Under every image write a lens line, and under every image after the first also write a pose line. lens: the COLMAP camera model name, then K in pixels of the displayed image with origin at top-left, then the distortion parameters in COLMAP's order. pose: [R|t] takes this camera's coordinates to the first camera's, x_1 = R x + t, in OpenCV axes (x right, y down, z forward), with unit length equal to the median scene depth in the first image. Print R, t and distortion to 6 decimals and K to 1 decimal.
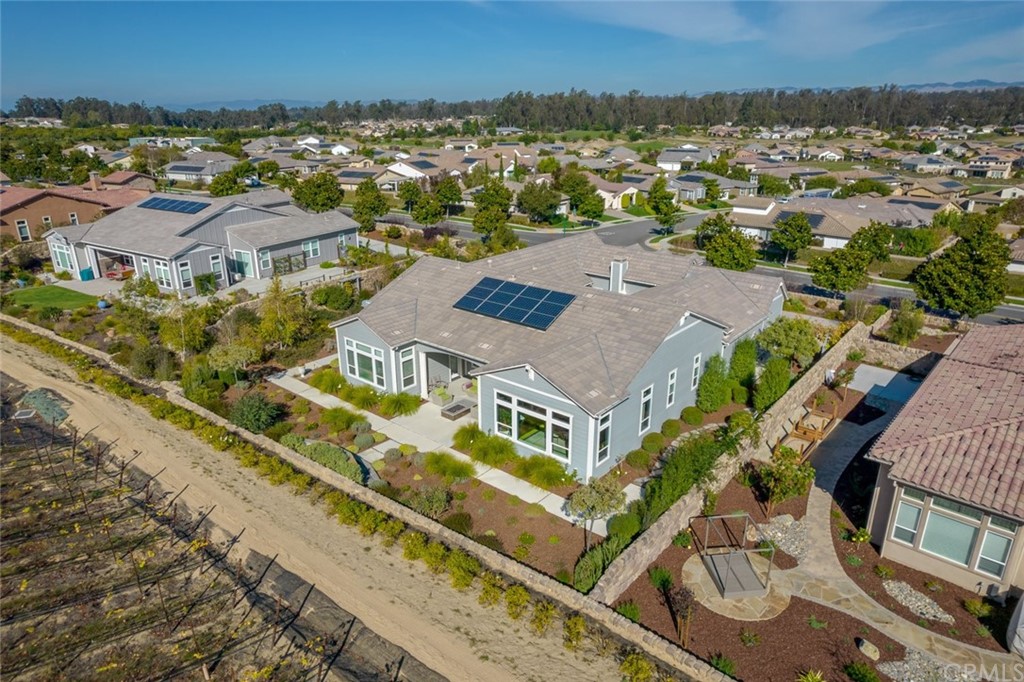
lens RADIAL K [[655.9, 0, 510.9], [0, 655.9, 338.4], [0, 0, 1]] dist [-0.075406, 0.065191]
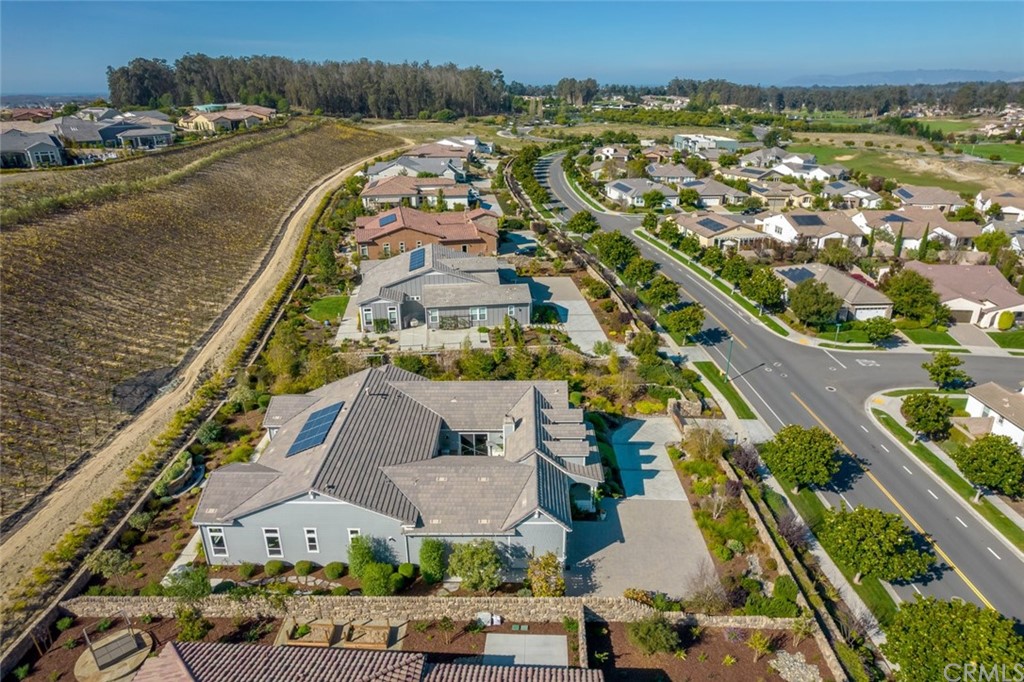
lens RADIAL K [[655.9, 0, 514.7], [0, 655.9, 337.9], [0, 0, 1]] dist [-0.075406, 0.065191]
pose [[0.636420, 0.282650, -0.717689, 1.168458], [-0.254692, 0.955261, 0.150363, -0.535413], [0.728080, 0.087096, 0.679936, 0.351504]]
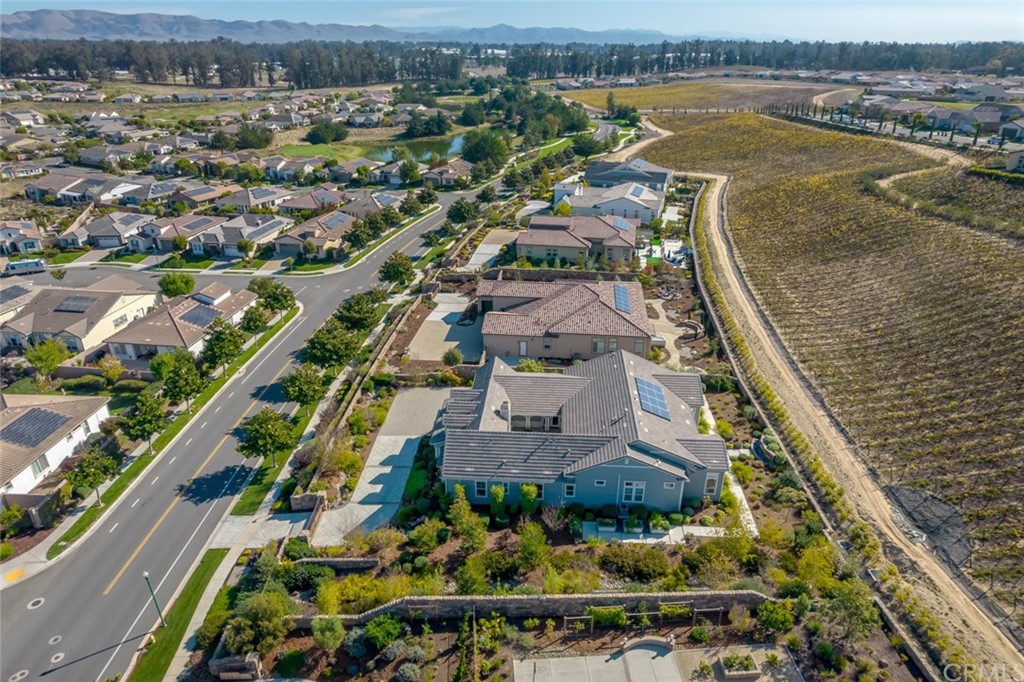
lens RADIAL K [[655.9, 0, 512.4], [0, 655.9, 342.7], [0, 0, 1]] dist [-0.075406, 0.065191]
pose [[-0.587008, -0.334688, 0.737161, -1.023895], [0.274402, 0.774395, 0.570101, -1.278003], [-0.761660, 0.536932, -0.362737, 1.826279]]
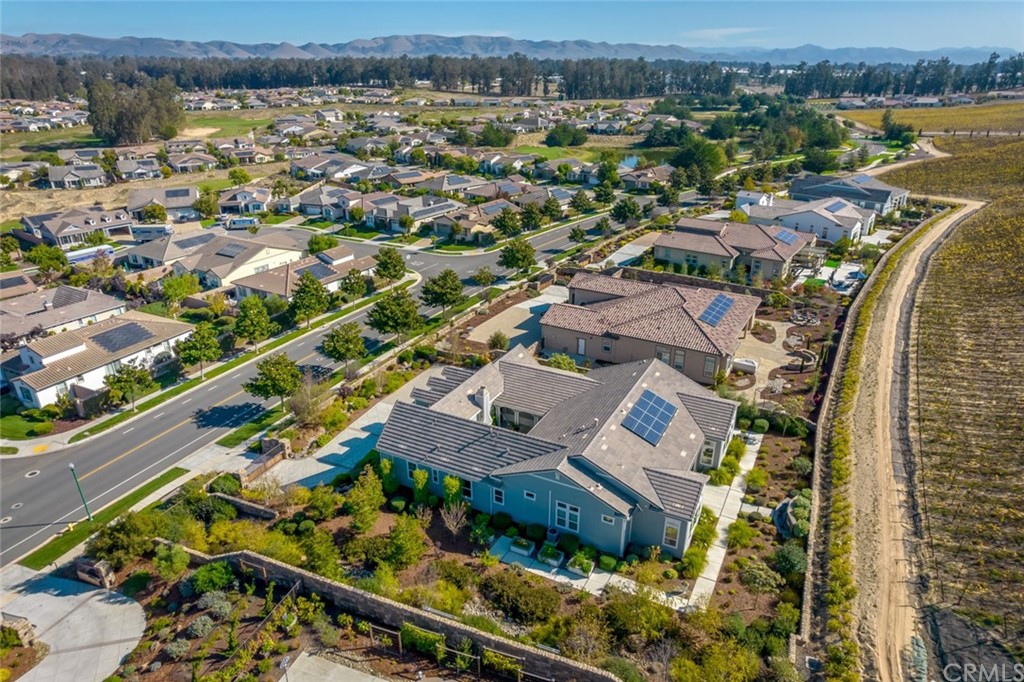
lens RADIAL K [[655.9, 0, 512.2], [0, 655.9, 343.6], [0, 0, 1]] dist [-0.075406, 0.065191]
pose [[-0.213307, -0.381691, 0.899340, -1.153495], [0.330489, 0.838068, 0.434073, -0.906122], [-0.919390, 0.389813, -0.052621, 1.270659]]
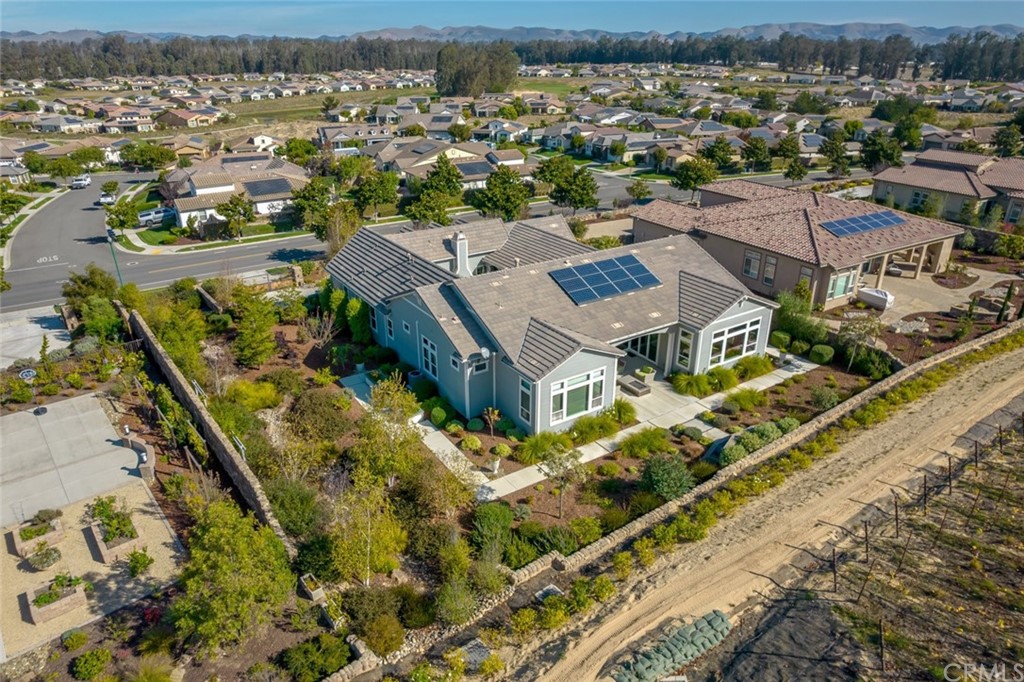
lens RADIAL K [[655.9, 0, 512.4], [0, 655.9, 346.4], [0, 0, 1]] dist [-0.075406, 0.065191]
pose [[0.286931, -0.389158, 0.875344, -1.010219], [0.321312, 0.899929, 0.294764, -0.316576], [-0.902457, 0.196682, 0.383258, 0.732919]]
